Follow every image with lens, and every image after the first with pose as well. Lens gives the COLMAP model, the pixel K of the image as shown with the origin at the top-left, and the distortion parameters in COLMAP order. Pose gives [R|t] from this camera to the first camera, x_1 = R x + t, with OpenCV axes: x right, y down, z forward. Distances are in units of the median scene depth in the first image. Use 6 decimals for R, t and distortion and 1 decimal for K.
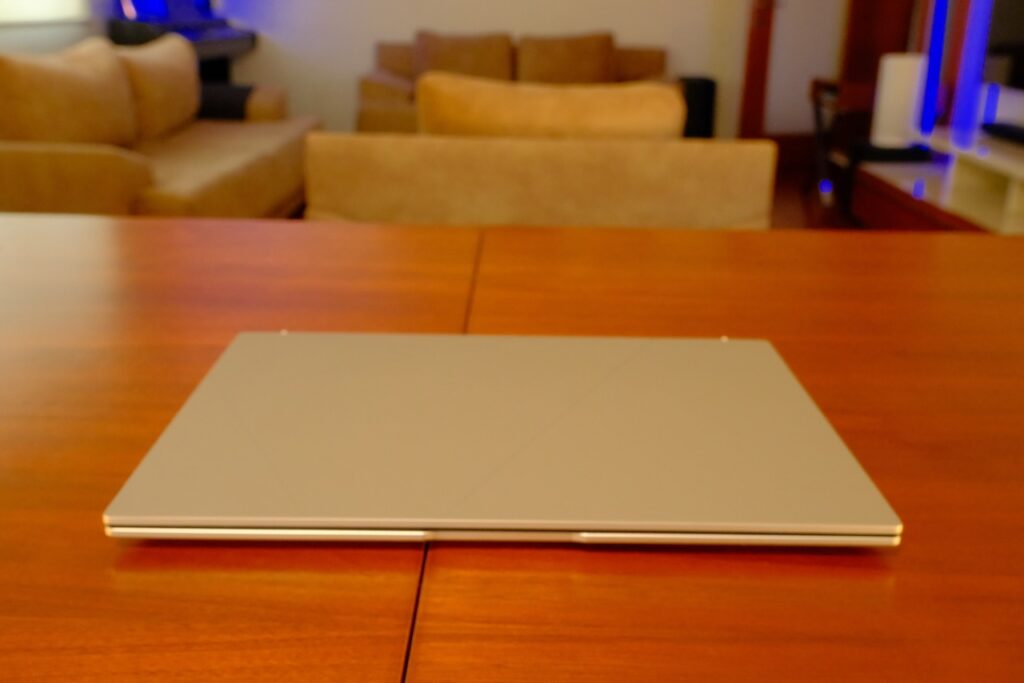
lens RADIAL K [[1019.5, 0, 508.0], [0, 1019.5, 345.6], [0, 0, 1]] dist [0.029342, 0.000000]
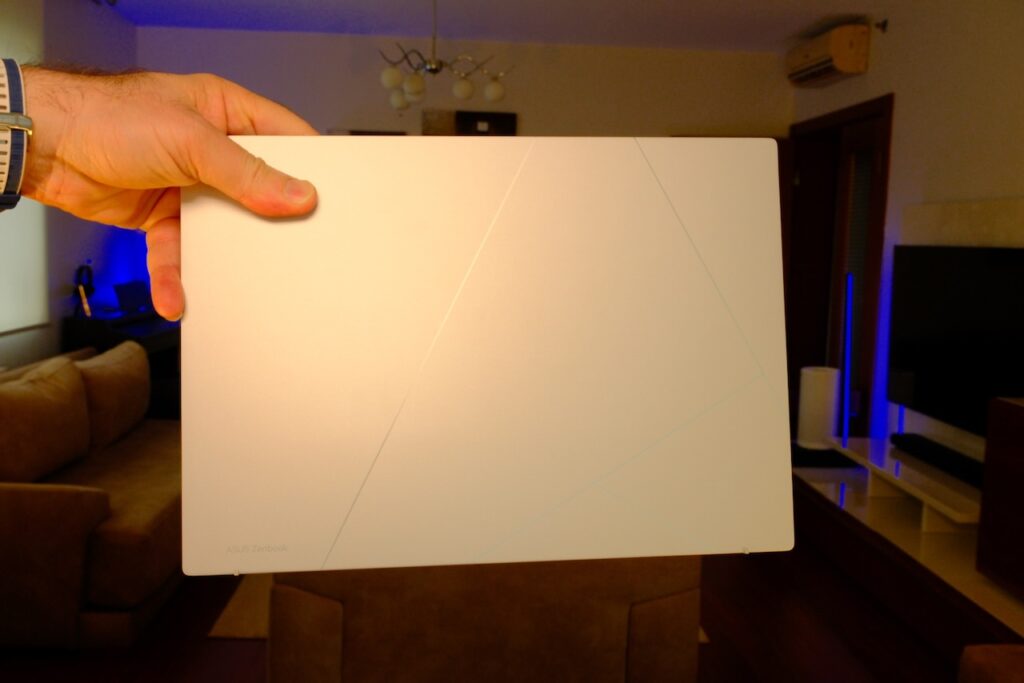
lens RADIAL K [[1054.6, 0, 504.3], [0, 1054.6, 337.0], [0, 0, 1]] dist [-0.005383, 0.000000]
pose [[0.998094, 0.013078, 0.060318, -0.012968], [0.000652, 0.975004, -0.222187, -0.073344], [-0.061717, 0.221803, 0.973136, -0.070151]]
